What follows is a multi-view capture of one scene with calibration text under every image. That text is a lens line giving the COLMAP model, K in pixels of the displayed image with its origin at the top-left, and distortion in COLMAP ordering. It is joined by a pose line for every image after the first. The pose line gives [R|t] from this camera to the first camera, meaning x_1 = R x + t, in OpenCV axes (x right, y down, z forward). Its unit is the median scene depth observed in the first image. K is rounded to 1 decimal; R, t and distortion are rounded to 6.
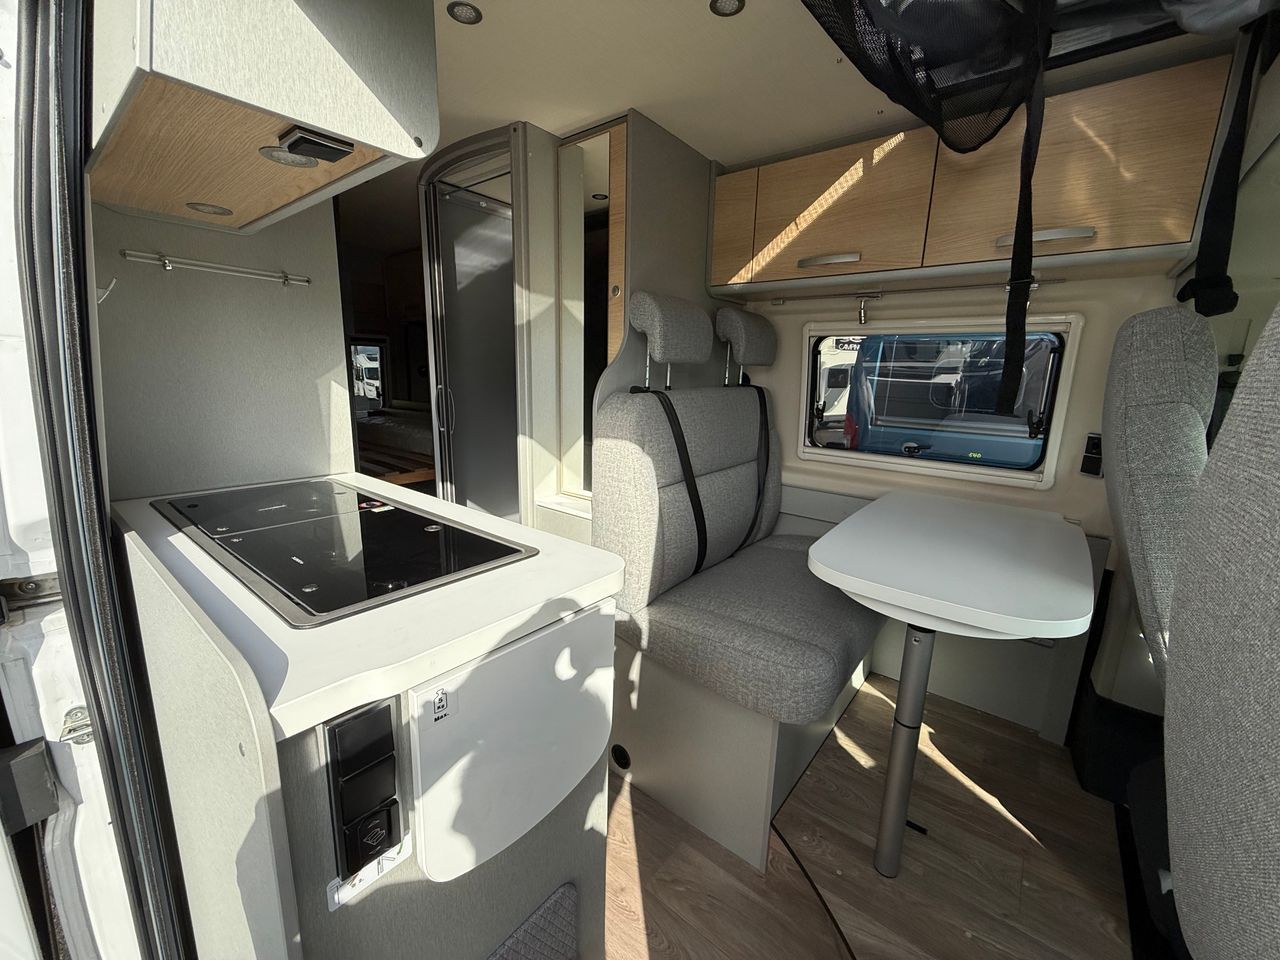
lens RADIAL K [[508.8, 0, 640.0], [0, 508.8, 480.0], [0, 0, 1]] dist [0.001878, 0.000297]
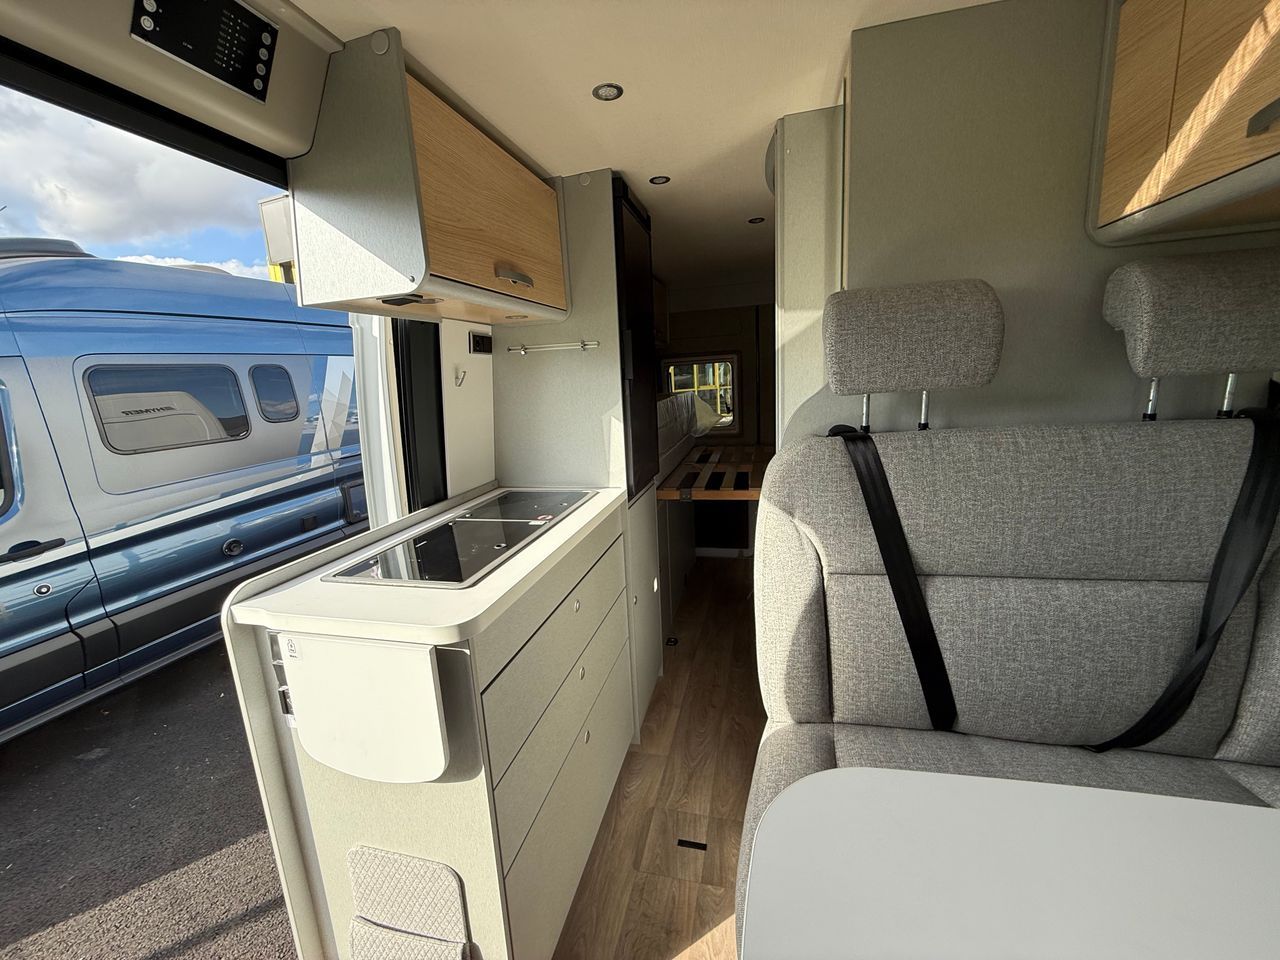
lens RADIAL K [[508.8, 0, 640.0], [0, 508.8, 480.0], [0, 0, 1]] dist [0.001878, 0.000297]
pose [[0.413955, 0.135450, -0.900164, 0.504927], [-0.122087, 0.988195, 0.092553, -0.133545], [0.902073, 0.071585, 0.425604, 0.425072]]
